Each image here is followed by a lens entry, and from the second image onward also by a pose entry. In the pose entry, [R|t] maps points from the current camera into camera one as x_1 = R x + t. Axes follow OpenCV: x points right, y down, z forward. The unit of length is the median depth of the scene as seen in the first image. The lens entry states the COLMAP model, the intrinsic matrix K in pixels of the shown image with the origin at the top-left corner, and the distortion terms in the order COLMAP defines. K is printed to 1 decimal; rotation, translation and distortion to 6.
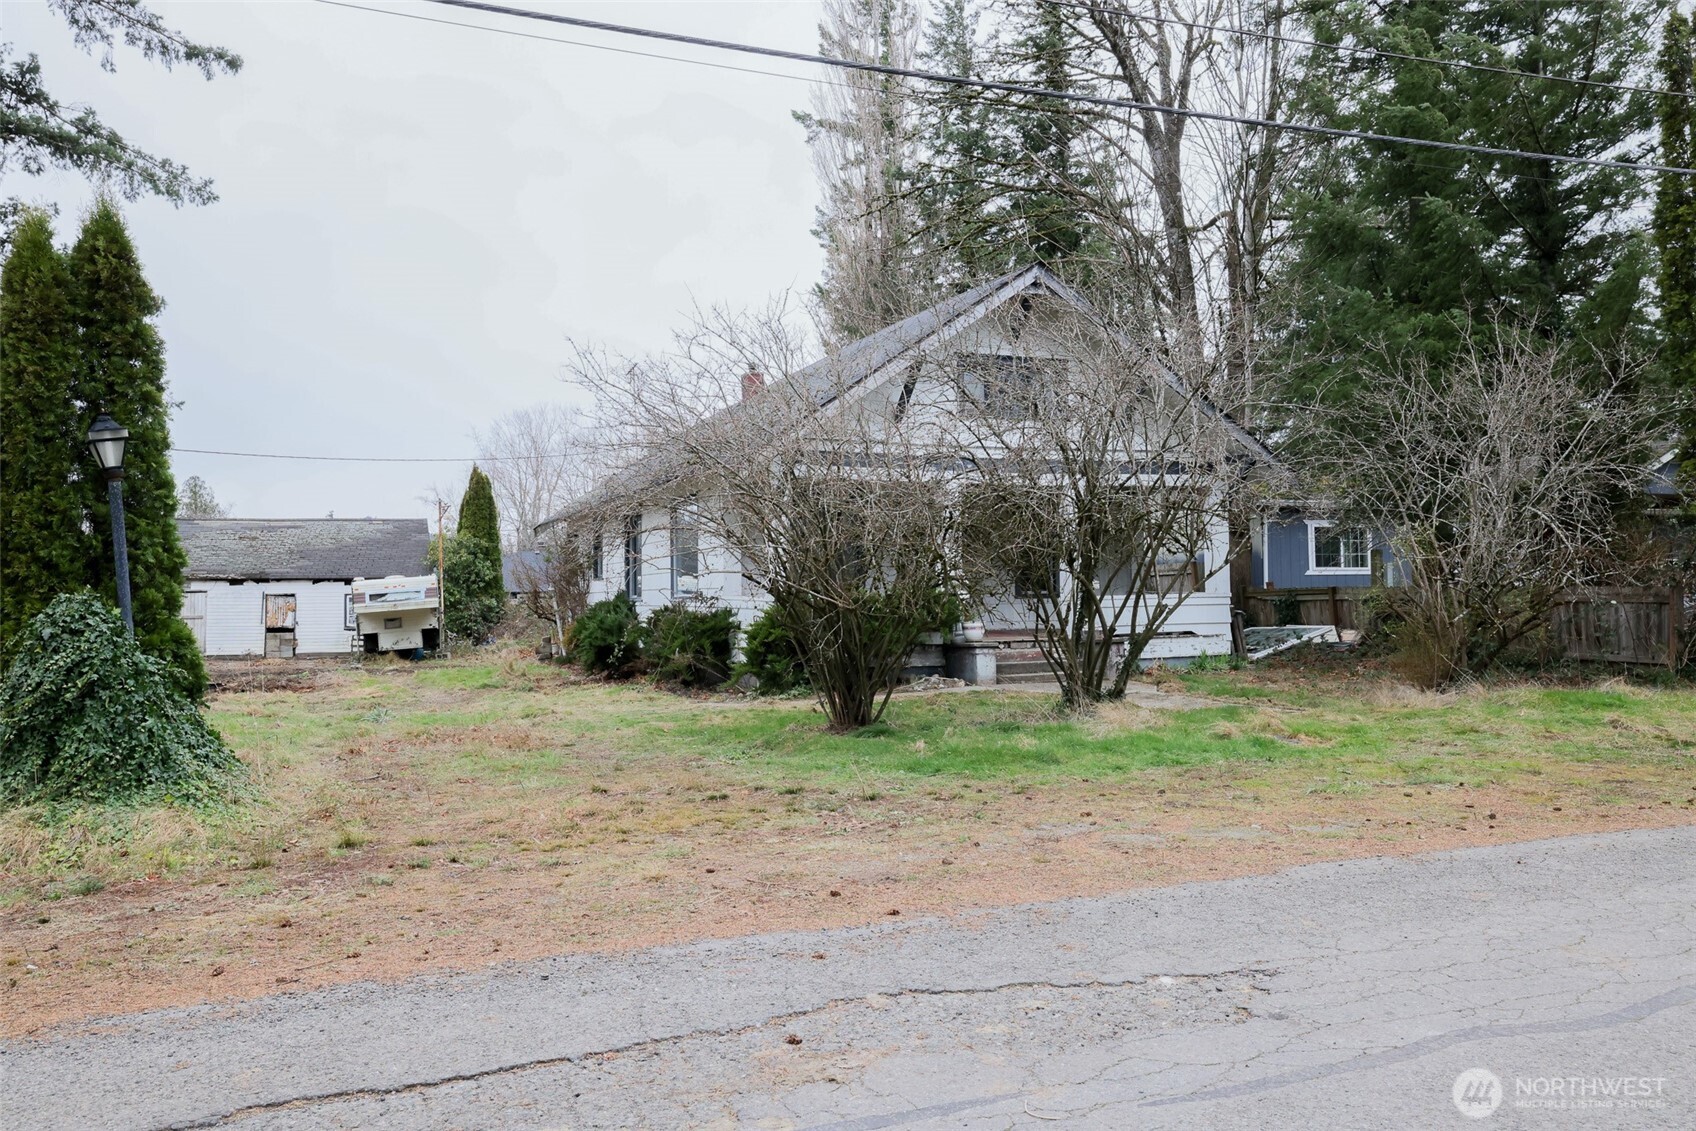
lens RADIAL K [[1227.1, 0, 848.0], [0, 1227.1, 565.5], [0, 0, 1]] dist [-0.001900, -0.000315]
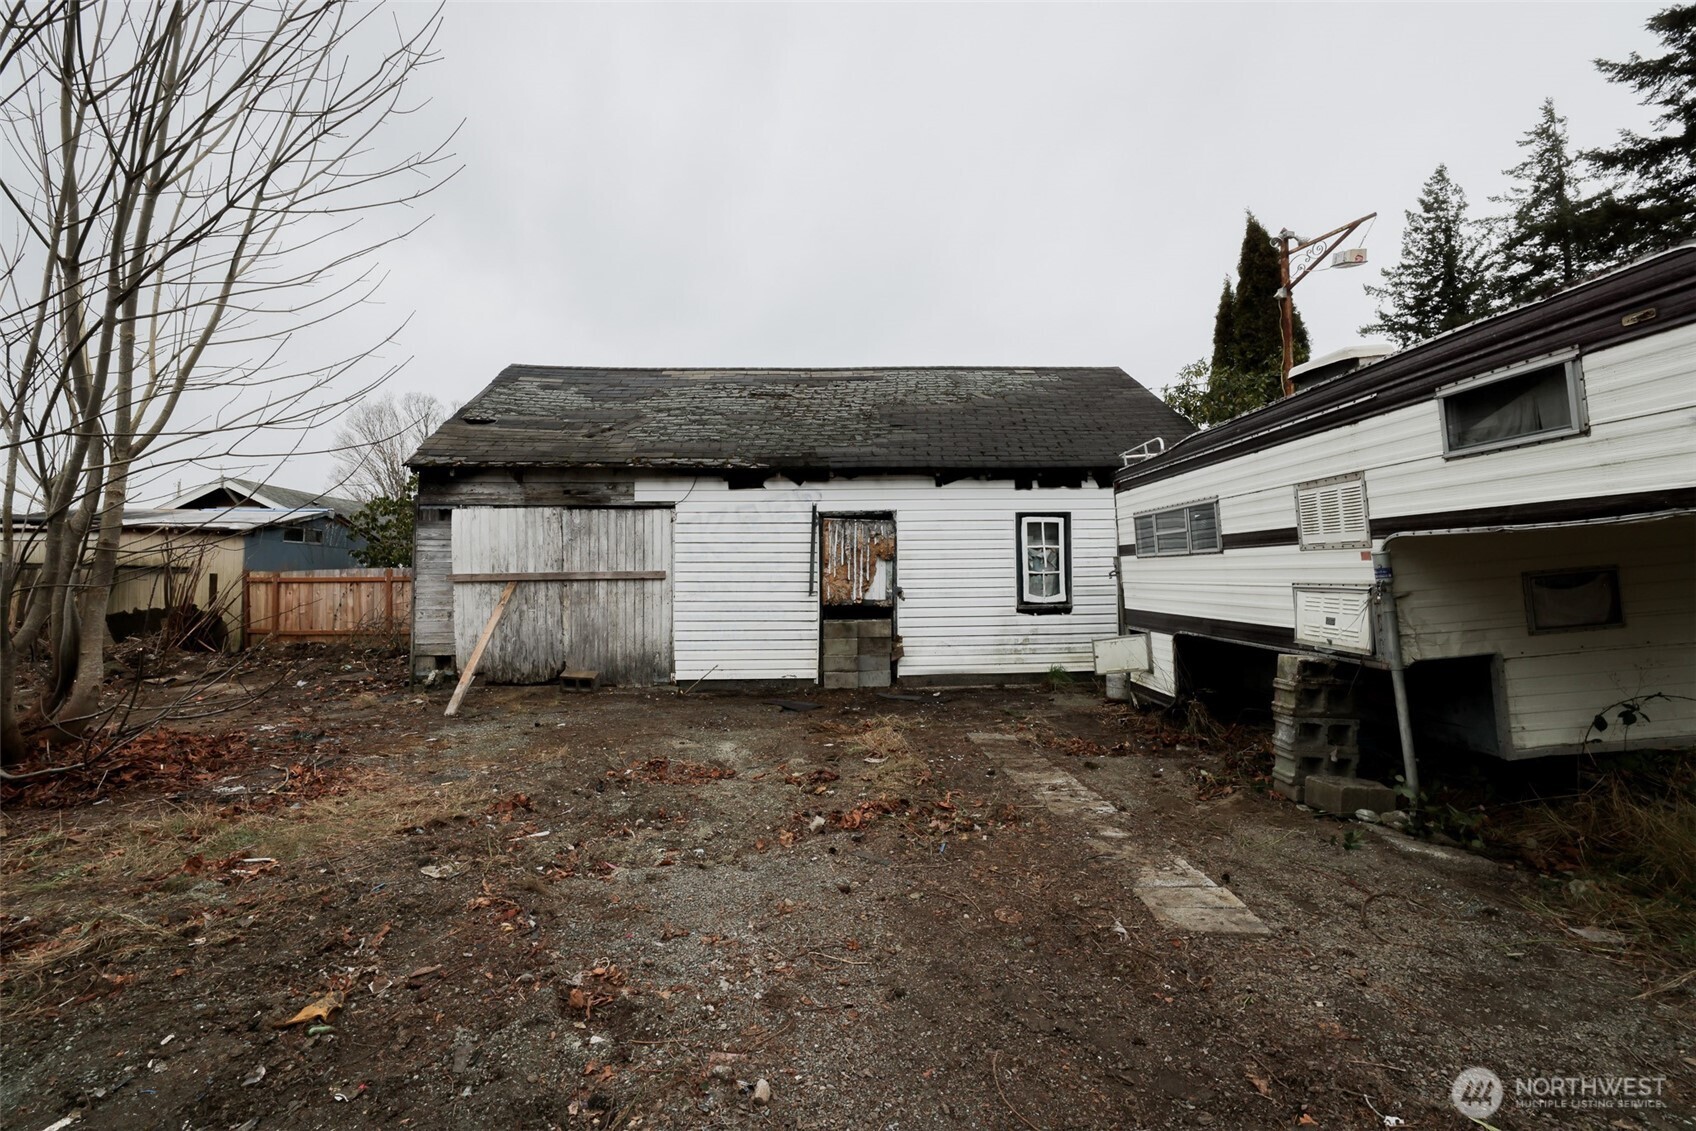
lens RADIAL K [[746.3, 0, 848.0], [0, 746.3, 565.5], [0, 0, 1]] dist [-0.000181, -0.000019]
pose [[0.947899, -0.007389, -0.318485, -0.391825], [0.010627, 0.999908, 0.008432, 0.036794], [0.318393, -0.011377, 0.947891, 0.783671]]
